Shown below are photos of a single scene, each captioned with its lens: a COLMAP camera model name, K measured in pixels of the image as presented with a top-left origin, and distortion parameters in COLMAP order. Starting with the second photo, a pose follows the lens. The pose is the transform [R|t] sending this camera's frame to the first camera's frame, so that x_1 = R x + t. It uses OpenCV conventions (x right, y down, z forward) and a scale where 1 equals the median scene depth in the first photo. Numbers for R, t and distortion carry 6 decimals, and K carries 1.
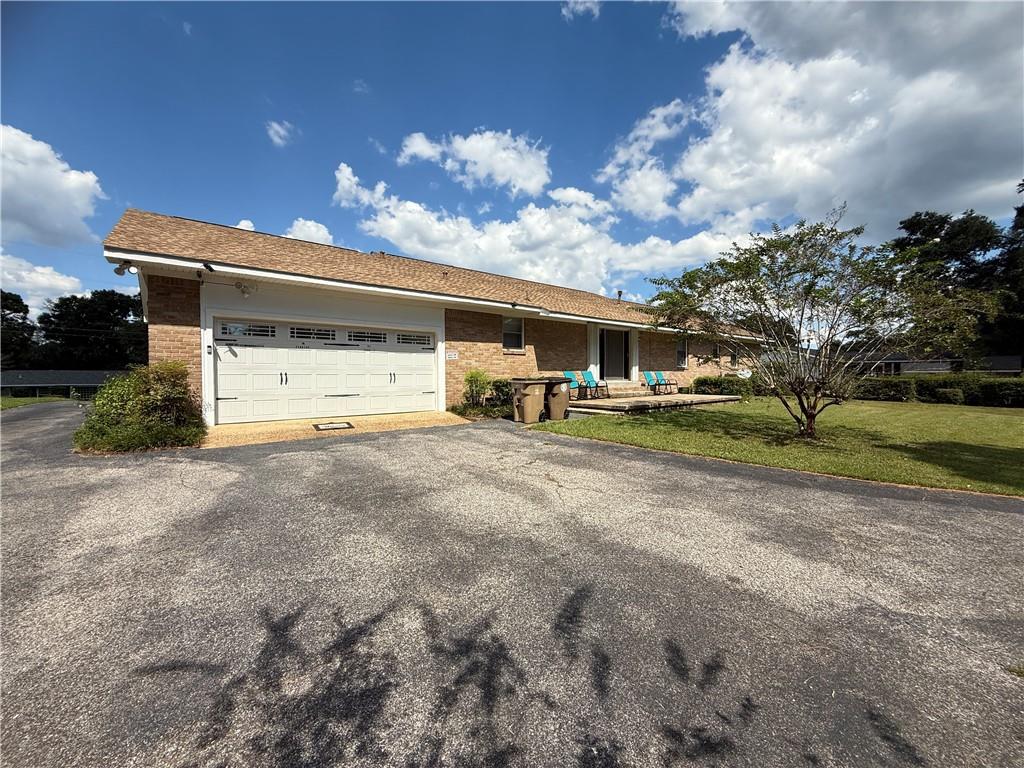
lens RADIAL K [[407.9, 0, 508.1], [0, 407.9, 383.4], [0, 0, 1]] dist [0.001087, 0.000008]
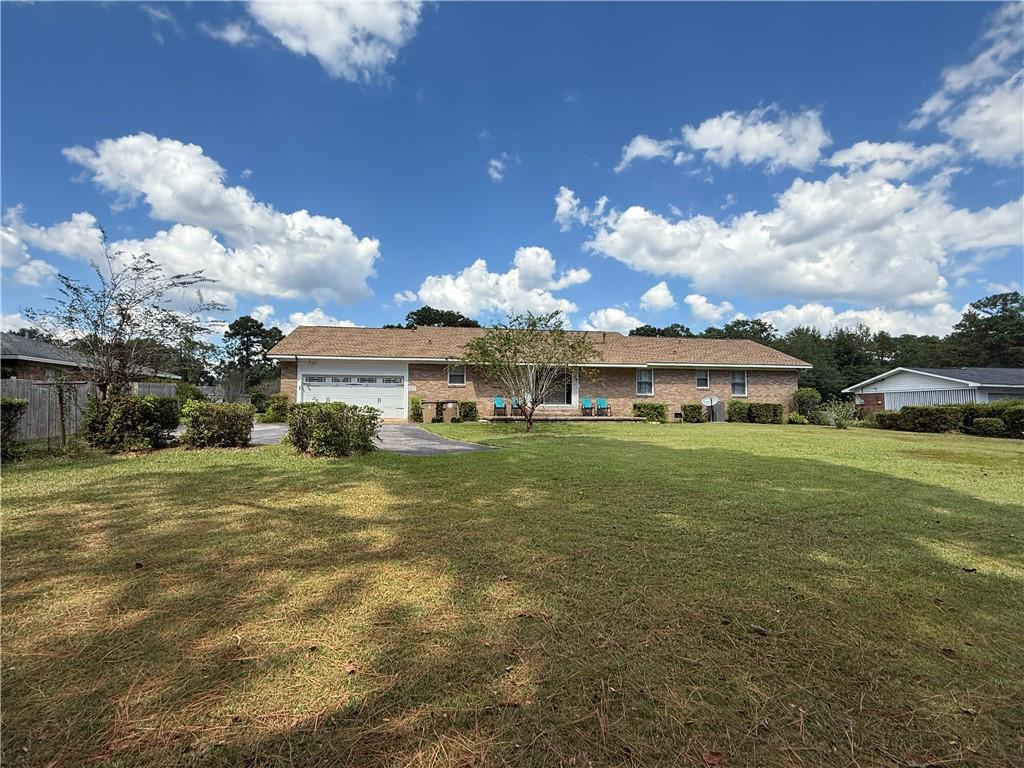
lens RADIAL K [[541.5, 0, 512.0], [0, 541.5, 384.0], [0, 0, 1]] dist [0.080263, -0.098733]
pose [[0.844172, -0.022007, -0.535620, 0.139861], [-0.021470, 0.996967, -0.074799, 0.007621], [0.535642, 0.074643, 0.841140, -0.072865]]
